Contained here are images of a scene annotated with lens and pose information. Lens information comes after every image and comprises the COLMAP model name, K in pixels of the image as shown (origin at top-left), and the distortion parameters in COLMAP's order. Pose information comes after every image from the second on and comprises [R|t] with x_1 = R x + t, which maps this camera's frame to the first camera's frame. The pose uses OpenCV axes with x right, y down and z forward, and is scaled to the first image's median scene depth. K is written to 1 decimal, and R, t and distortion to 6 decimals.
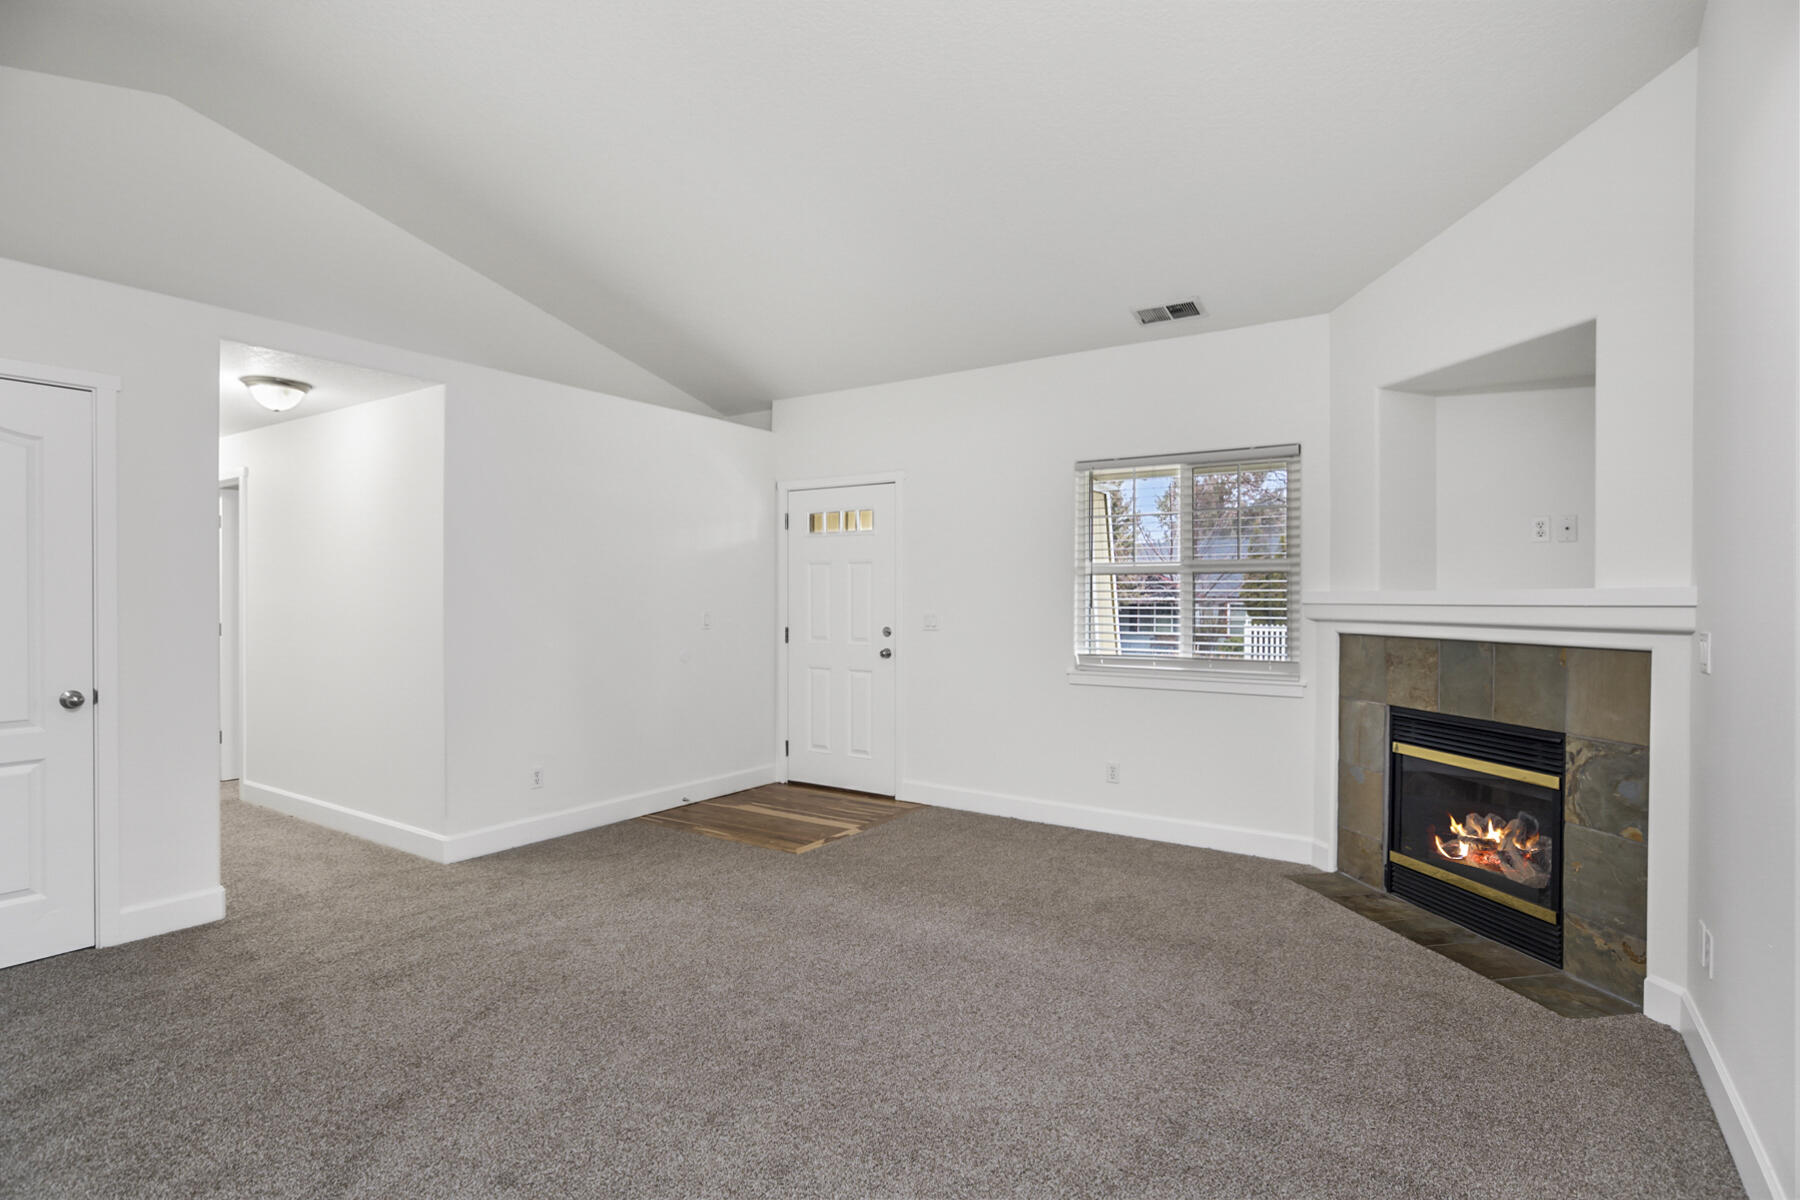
lens RADIAL K [[909.1, 0, 910.0], [0, 909.1, 600.2], [0, 0, 1]] dist [-0.019696, 0.009402]
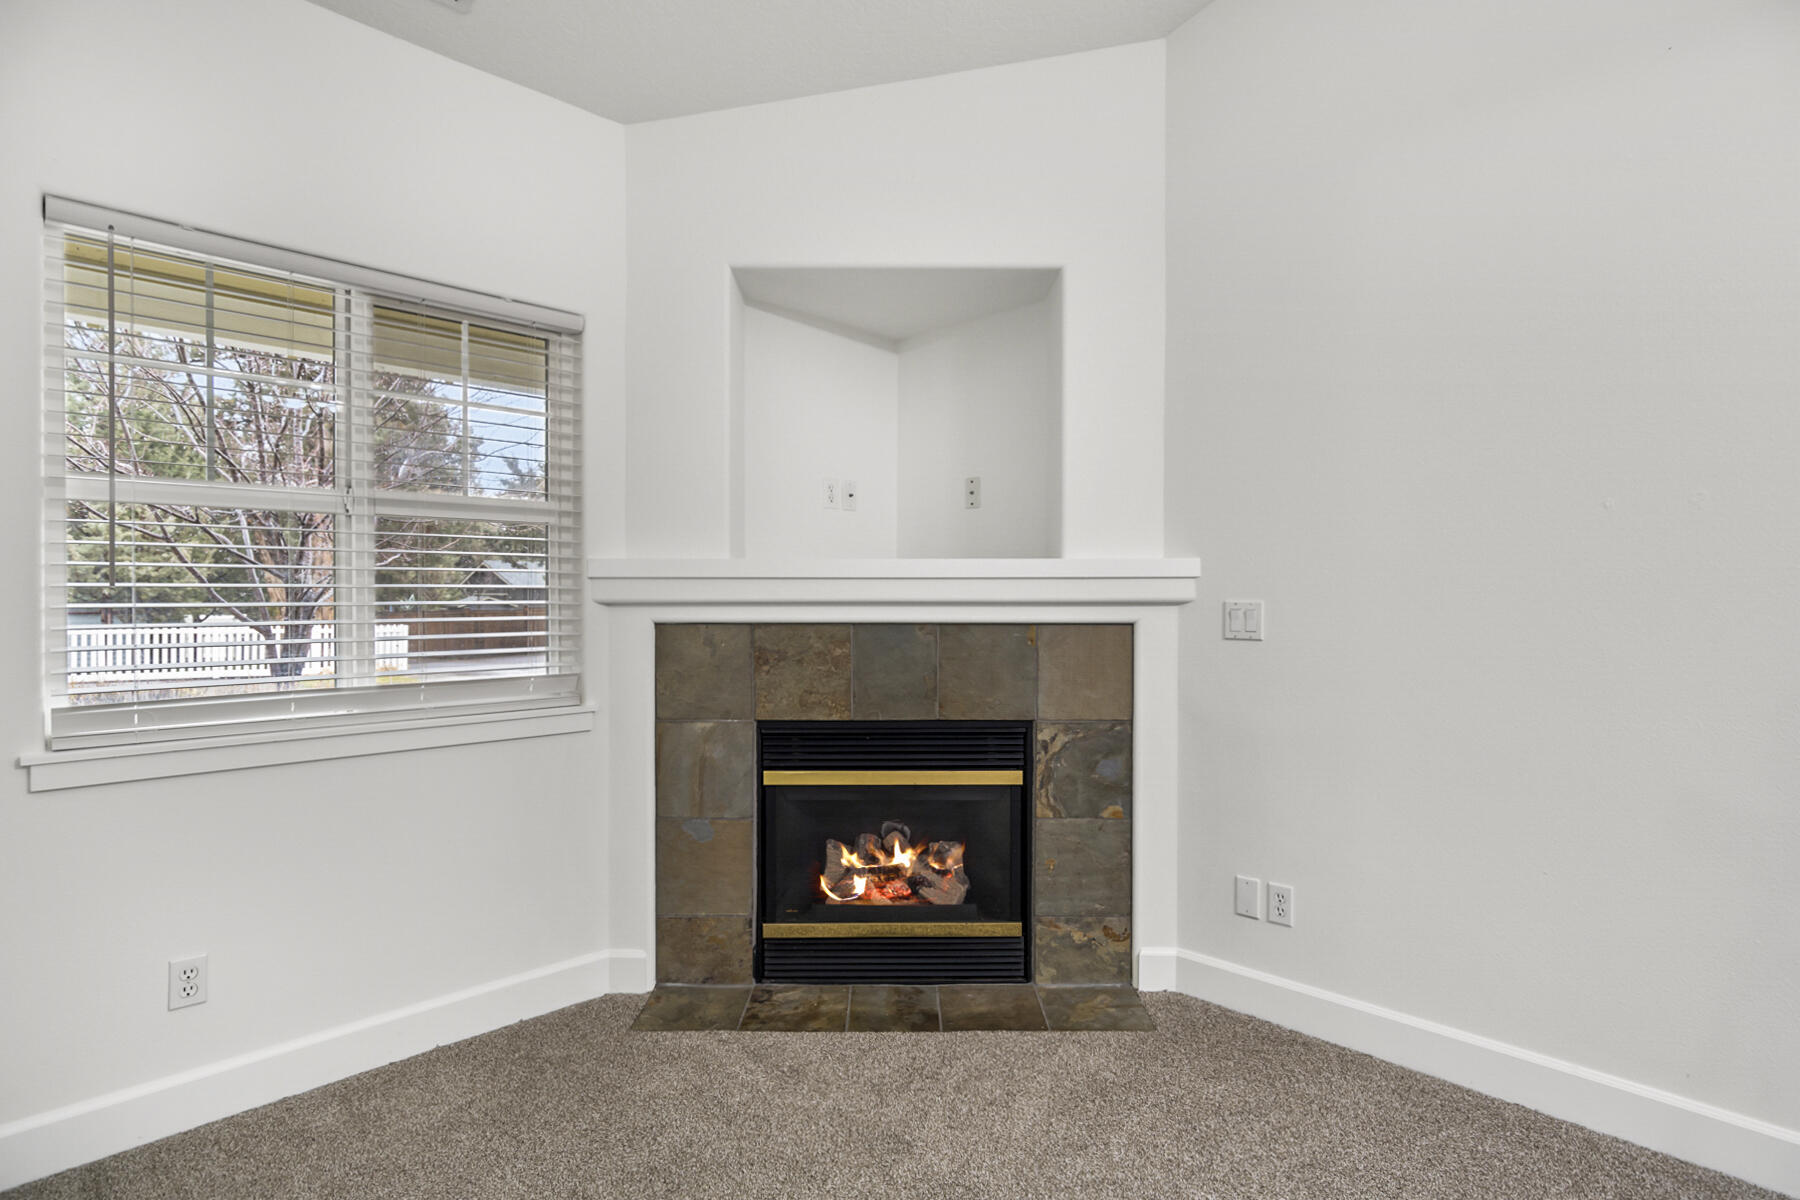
lens RADIAL K [[909.1, 0, 902.4], [0, 909.1, 603.5], [0, 0, 1]] dist [-0.019696, 0.009402]
pose [[0.191110, -0.015718, 0.981443, -0.151763], [0.001230, 0.999875, 0.015774, 0.013943], [-0.981568, -0.001807, 0.191105, 0.790880]]
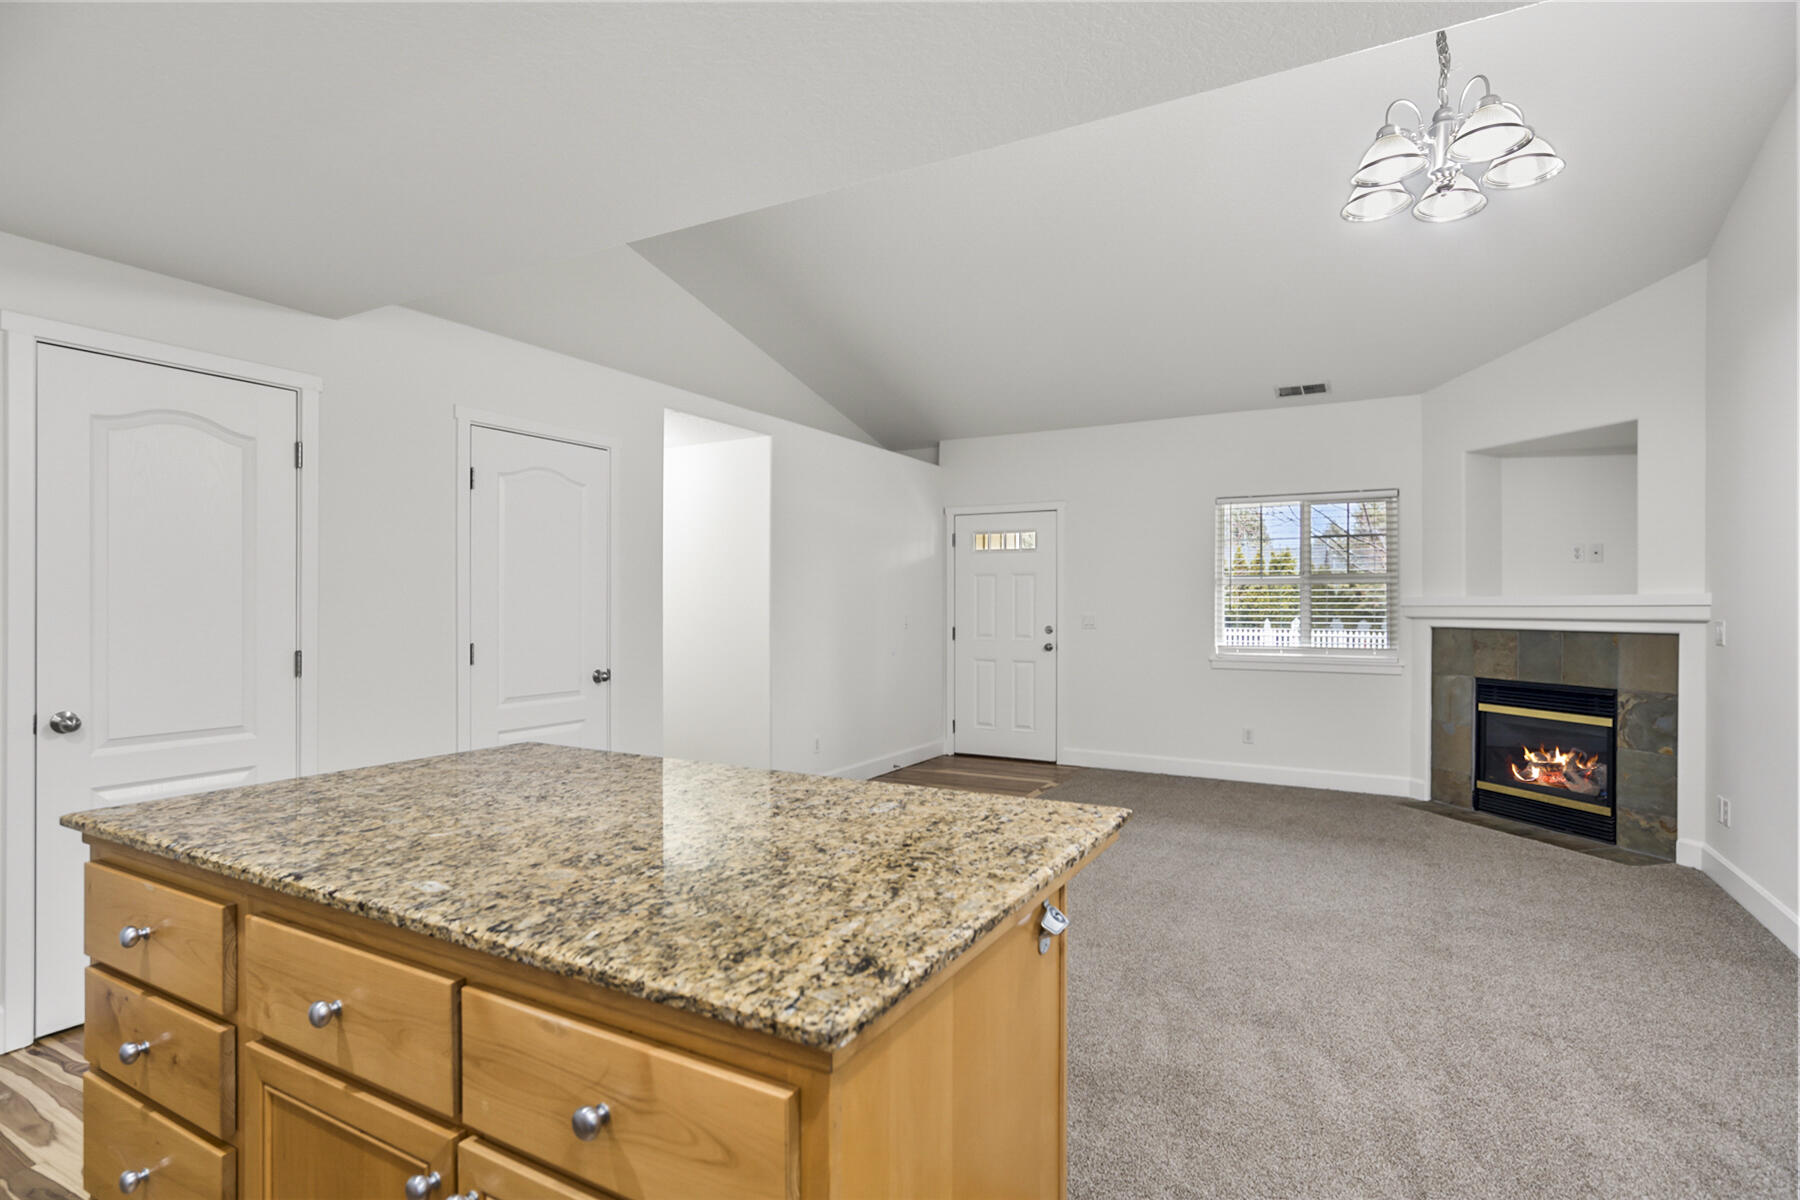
lens RADIAL K [[909.1, 0, 908.8], [0, 909.1, 603.8], [0, 0, 1]] dist [-0.019696, 0.009402]
pose [[0.996738, -0.001266, 0.080700, -0.487936], [0.001608, 0.999990, -0.004172, 0.005928], [-0.080694, 0.004288, 0.996730, -0.349716]]
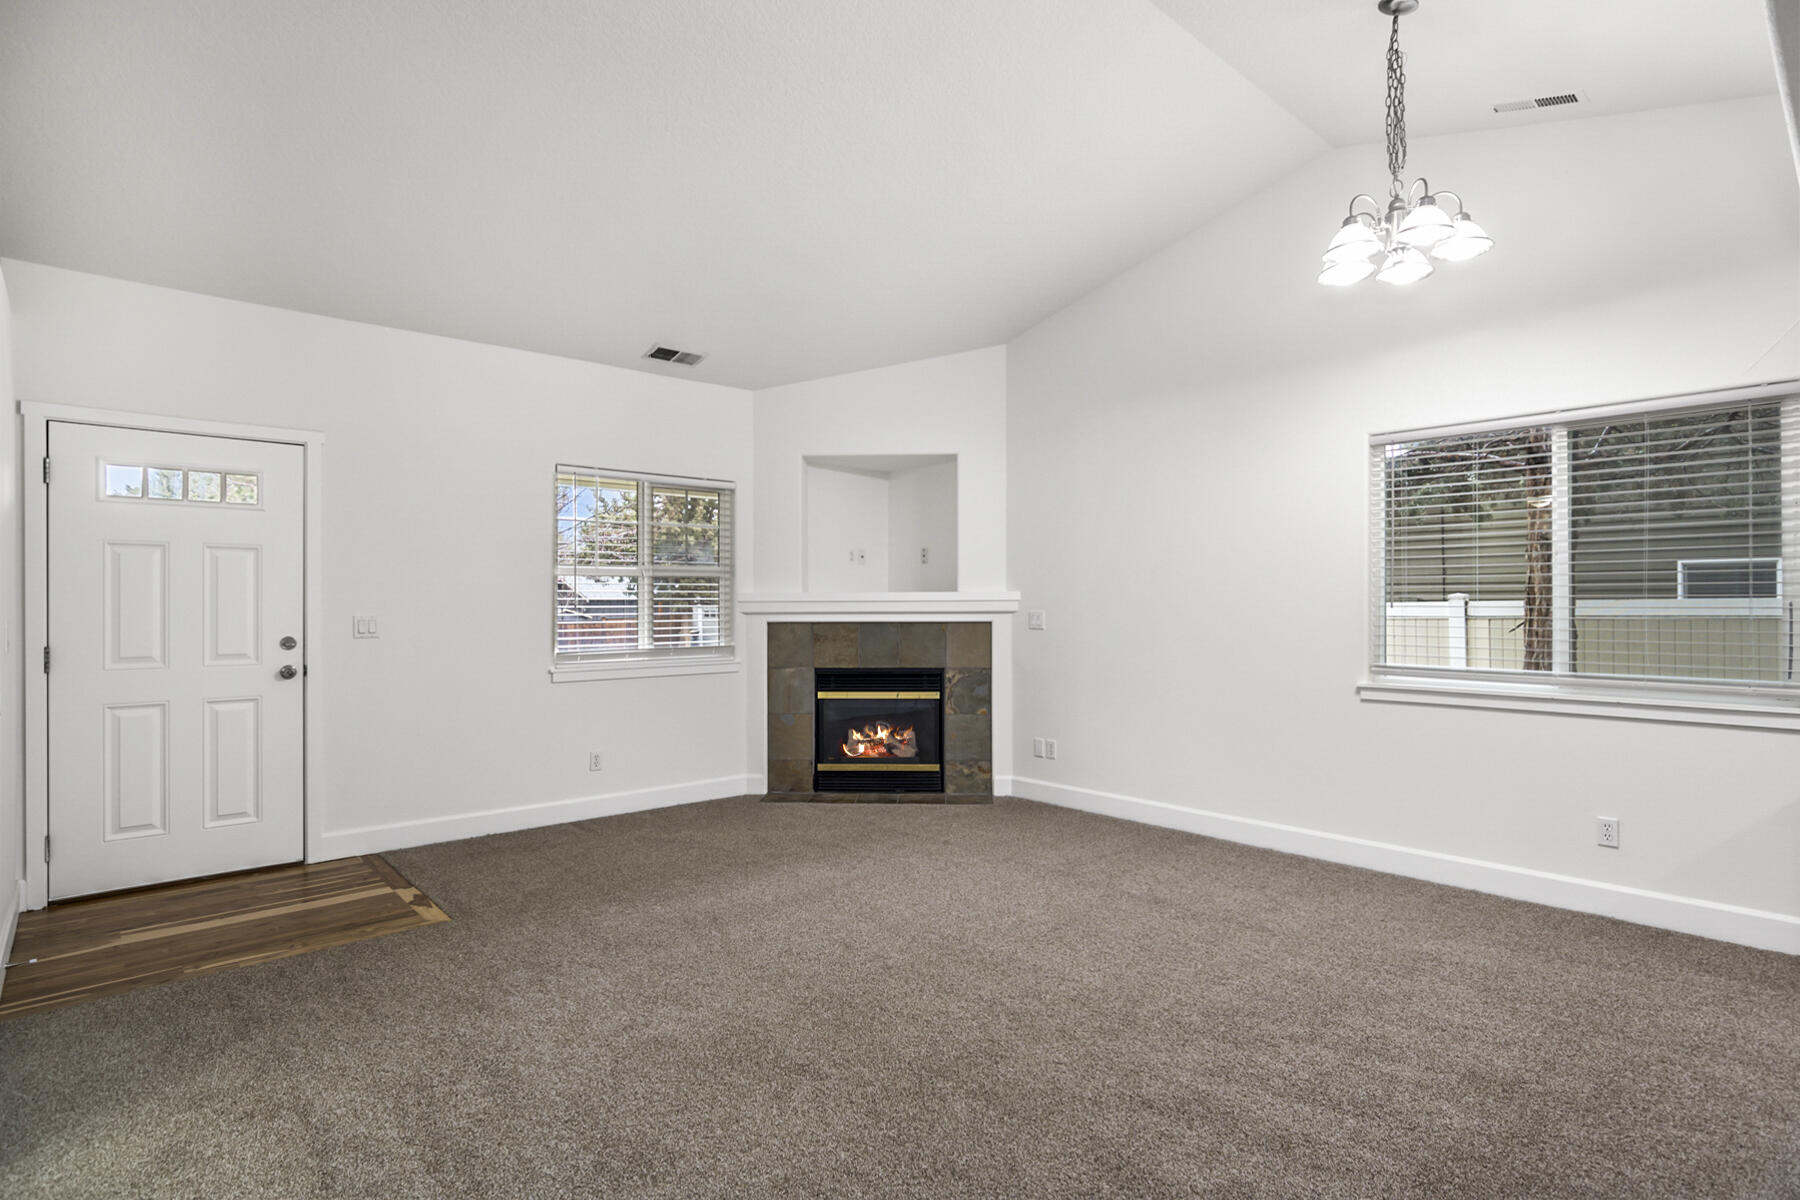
lens RADIAL K [[909.1, 0, 906.2], [0, 909.1, 606.0], [0, 0, 1]] dist [-0.019696, 0.009402]
pose [[0.242005, -0.007823, 0.970244, -0.950144], [0.004973, 0.999964, 0.006822, 0.002766], [-0.970262, 0.003174, 0.242035, 0.508781]]
